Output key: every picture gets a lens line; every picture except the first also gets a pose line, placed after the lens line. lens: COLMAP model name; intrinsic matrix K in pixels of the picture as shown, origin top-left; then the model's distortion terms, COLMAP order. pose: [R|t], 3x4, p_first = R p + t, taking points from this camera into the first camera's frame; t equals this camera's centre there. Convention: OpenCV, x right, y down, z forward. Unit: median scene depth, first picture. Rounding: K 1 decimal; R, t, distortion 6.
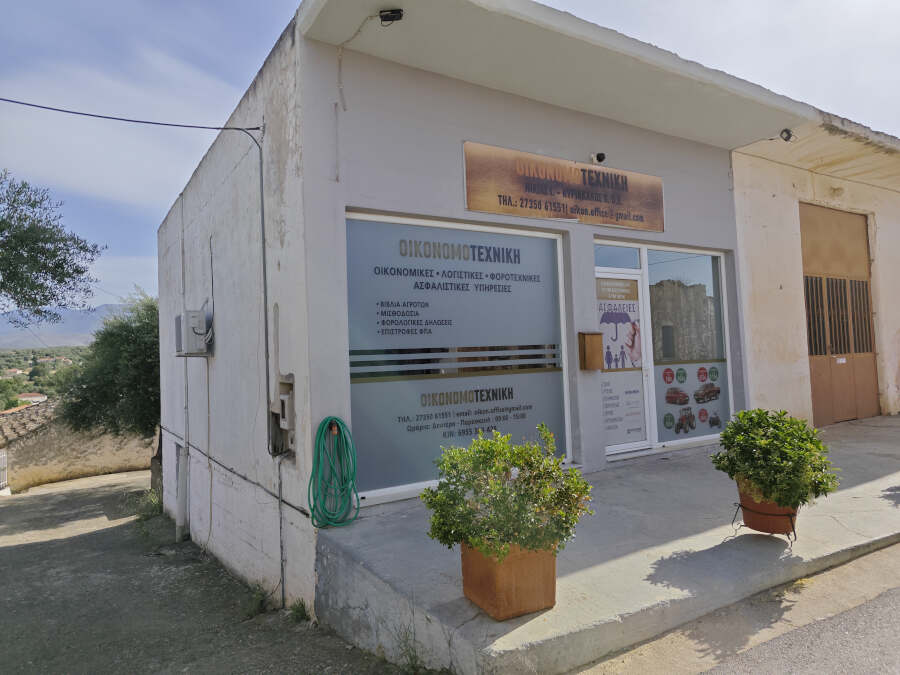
lens RADIAL K [[598.6, 0, 455.0], [0, 598.6, 332.6], [0, 0, 1]] dist [0.024573, -0.018883]
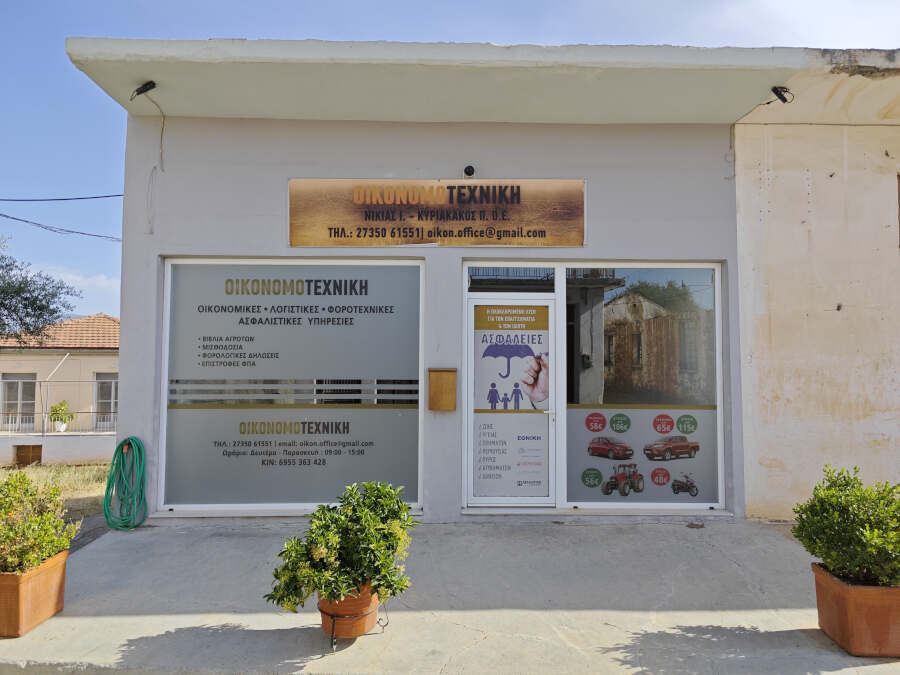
lens RADIAL K [[598.6, 0, 457.3], [0, 598.6, 339.3], [0, 0, 1]] dist [0.024573, -0.018883]
pose [[0.852837, 0.022304, -0.521700, 0.734091], [-0.013797, 0.999701, 0.020185, -0.064535], [0.521994, -0.010017, 0.852890, 0.249554]]
